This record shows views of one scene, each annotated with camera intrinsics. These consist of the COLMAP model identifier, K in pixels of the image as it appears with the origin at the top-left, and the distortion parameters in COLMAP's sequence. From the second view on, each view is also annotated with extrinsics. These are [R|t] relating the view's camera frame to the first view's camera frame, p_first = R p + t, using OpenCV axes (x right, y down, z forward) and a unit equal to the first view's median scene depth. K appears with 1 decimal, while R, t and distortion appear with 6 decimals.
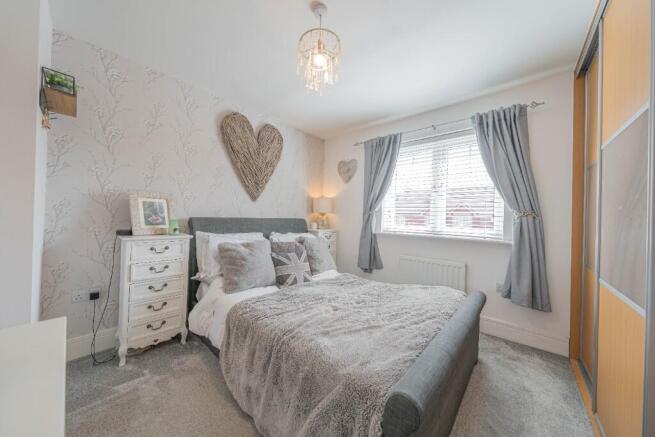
lens RADIAL K [[221.3, 0, 326.5], [0, 221.3, 215.6], [0, 0, 1]] dist [-0.005116, -0.000127]
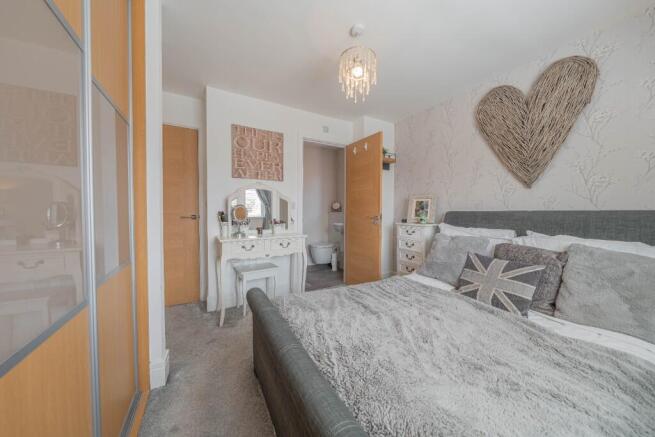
lens RADIAL K [[221.3, 0, 325.6], [0, 221.3, 217.3], [0, 0, 1]] dist [-0.005116, -0.000127]
pose [[-0.328292, -0.000518, -0.944576, 0.891254], [-0.005355, 0.999985, 0.001312, 0.053526], [0.944561, 0.005489, -0.328290, 0.968700]]
